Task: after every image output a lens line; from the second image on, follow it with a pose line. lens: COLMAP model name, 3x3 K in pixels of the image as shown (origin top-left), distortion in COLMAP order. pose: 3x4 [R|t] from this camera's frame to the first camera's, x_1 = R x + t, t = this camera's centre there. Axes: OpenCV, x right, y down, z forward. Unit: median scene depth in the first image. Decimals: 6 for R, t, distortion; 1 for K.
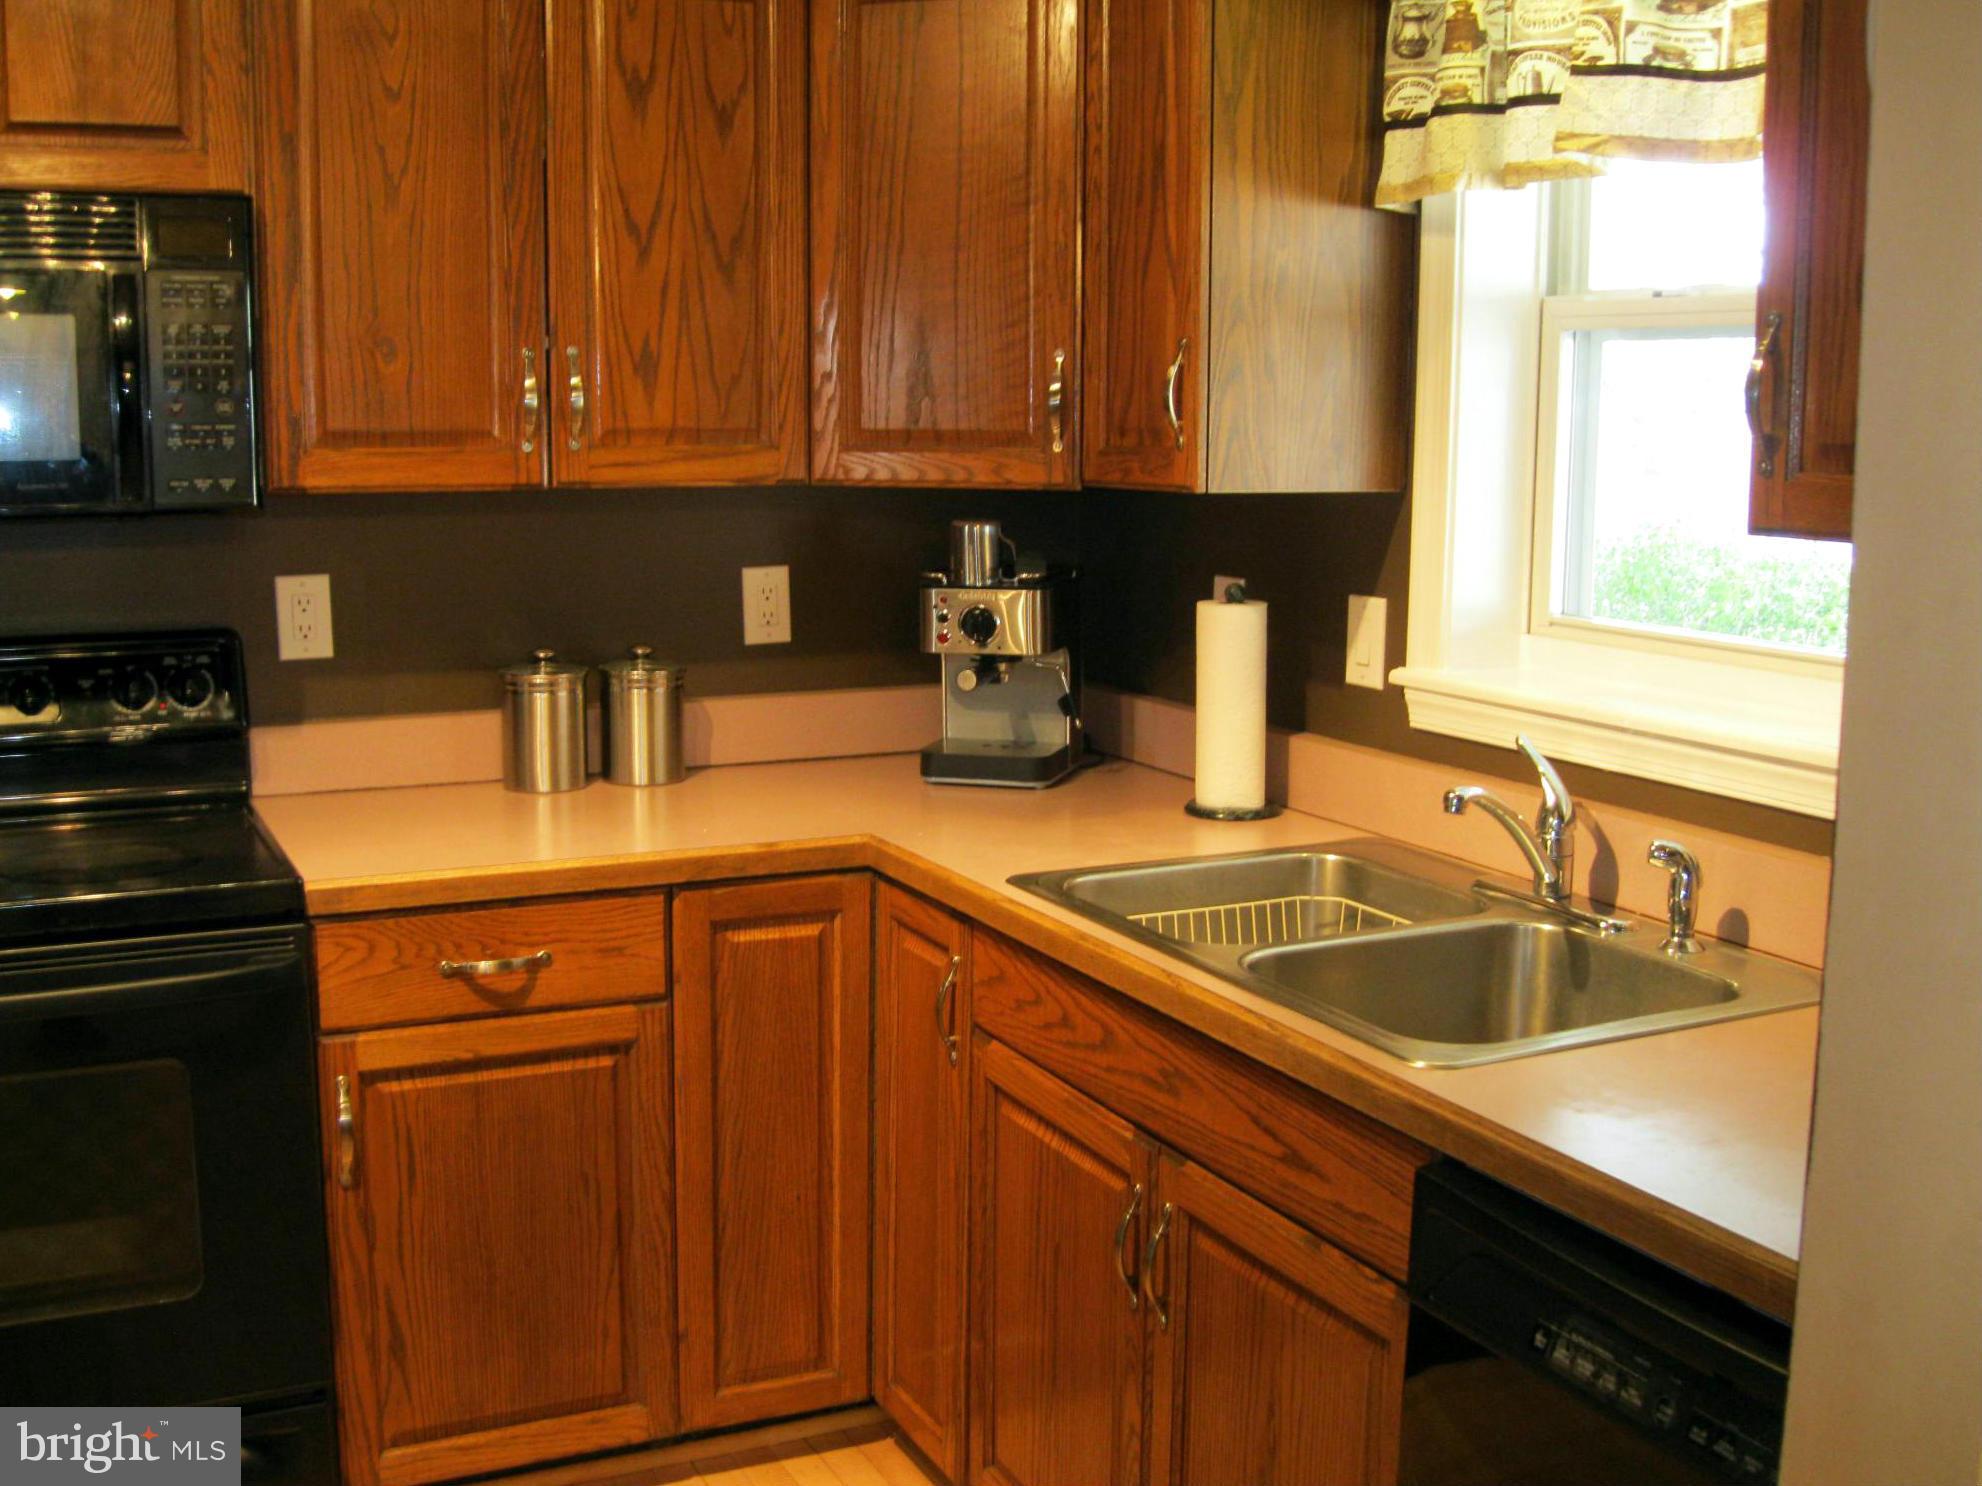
lens RADIAL K [[2054.8, 0, 991.0], [0, 2054.8, 743.0], [0, 0, 1]] dist [-0.106328, 0.019599]
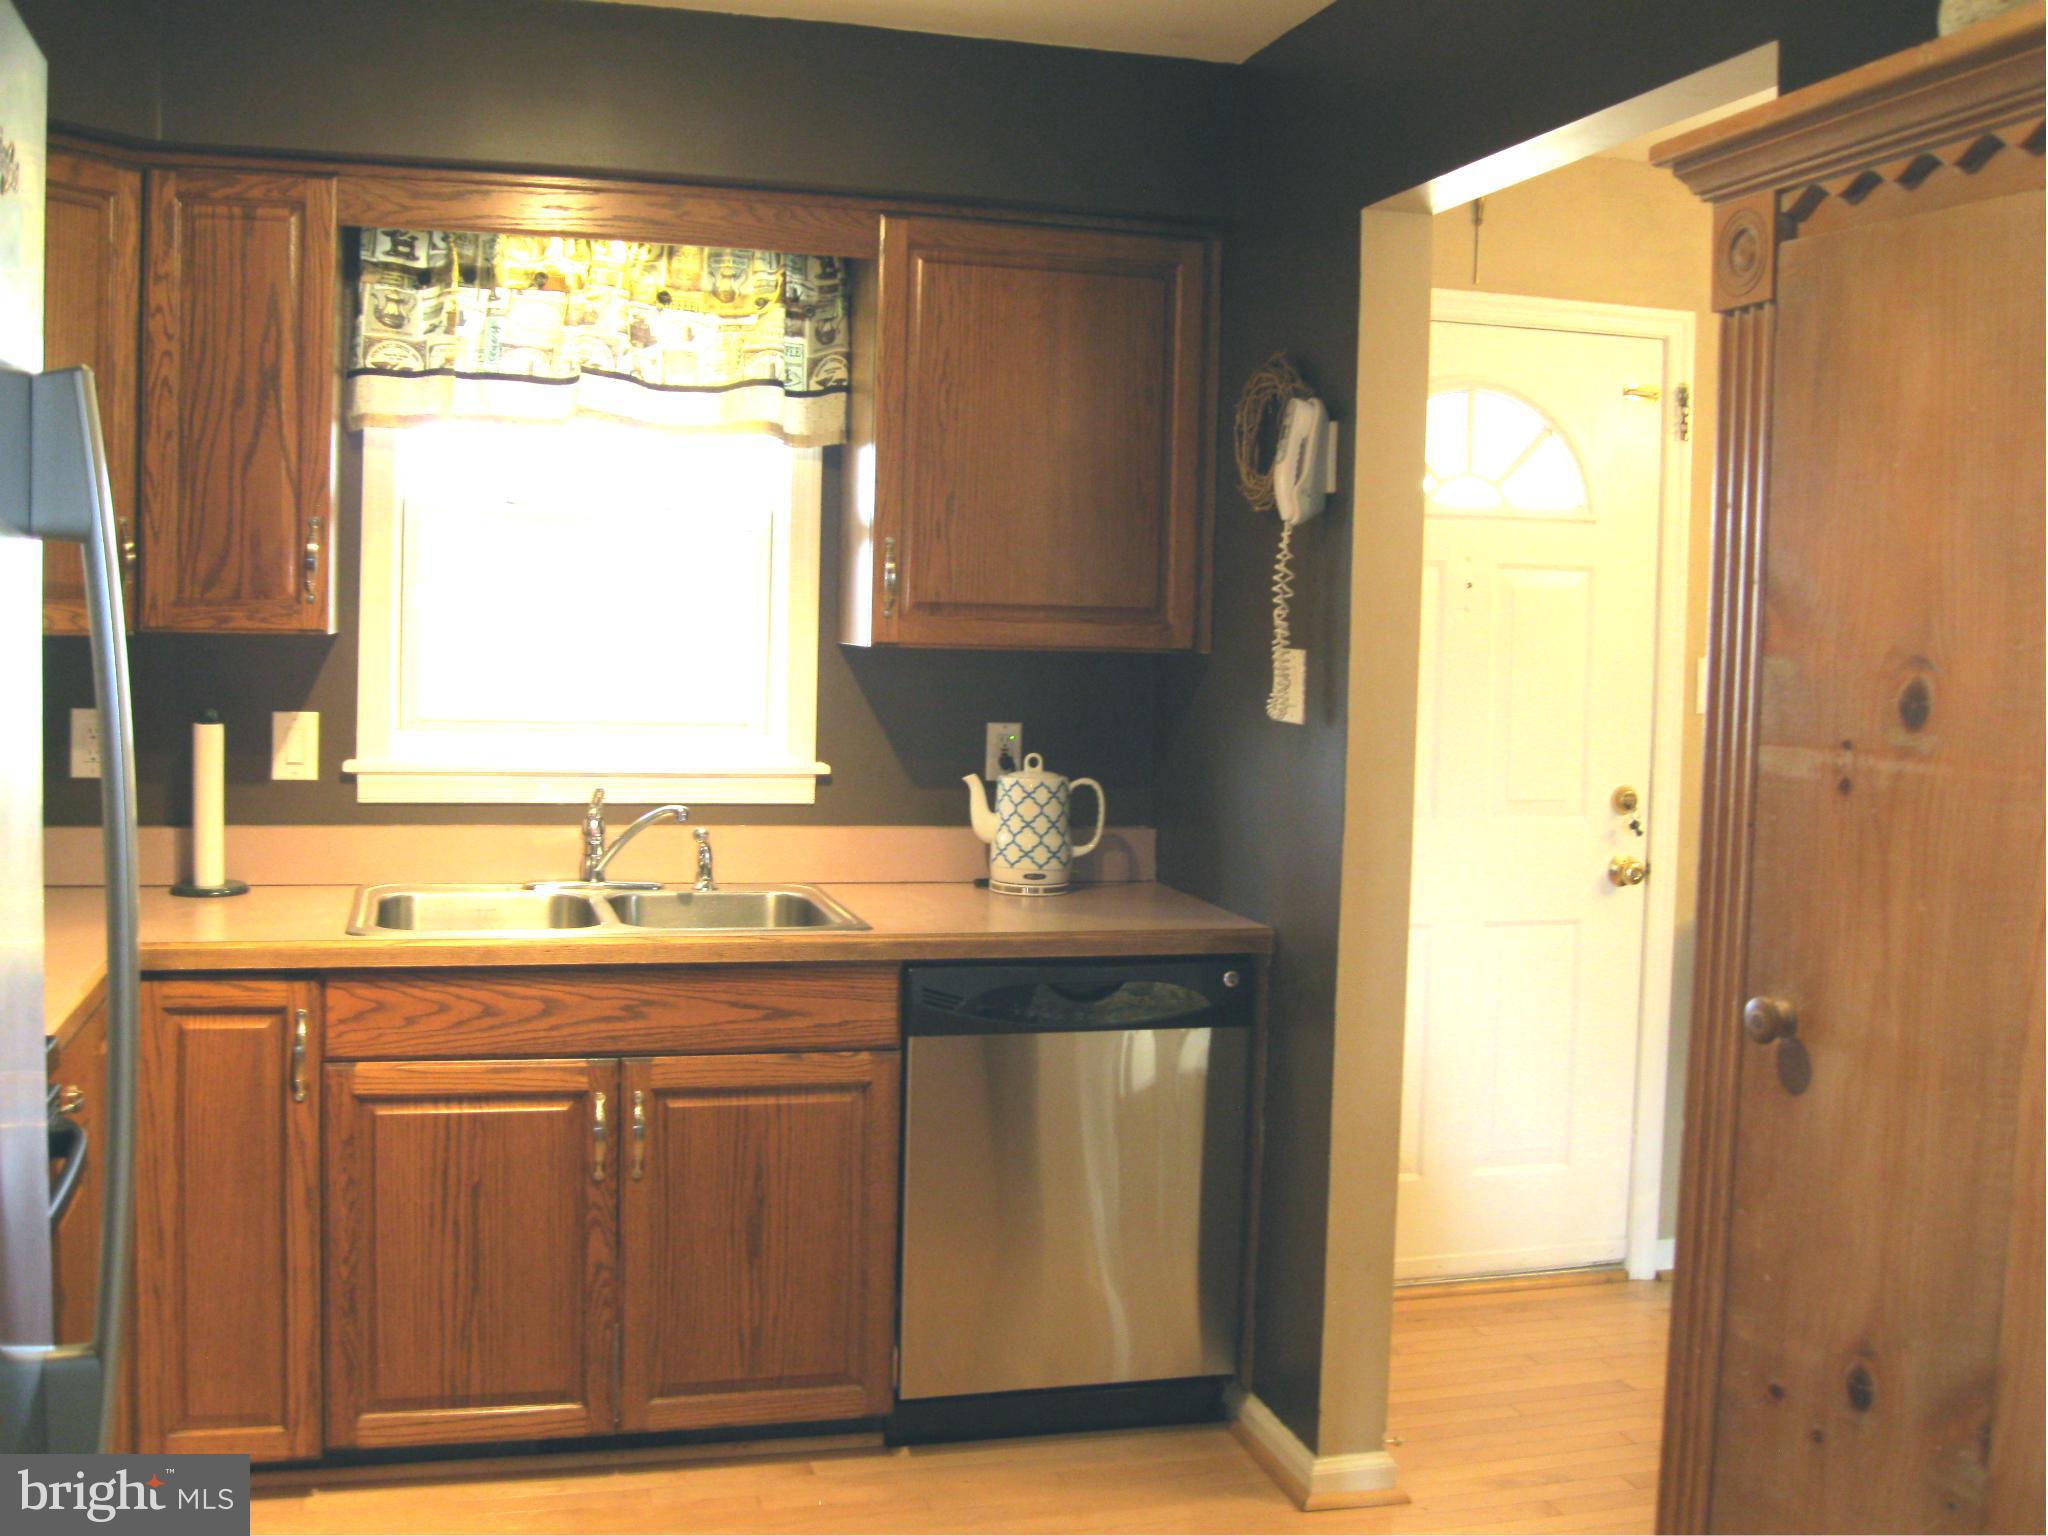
lens RADIAL K [[2123.2, 0, 1024.0], [0, 2123.2, 768.0], [0, 0, 1]] dist [-0.106328, 0.019599]
pose [[0.196894, -0.077016, 0.977395, -1.334713], [0.124848, 0.990764, 0.052919, -0.062238], [-0.972443, 0.111607, 0.204691, 0.344909]]
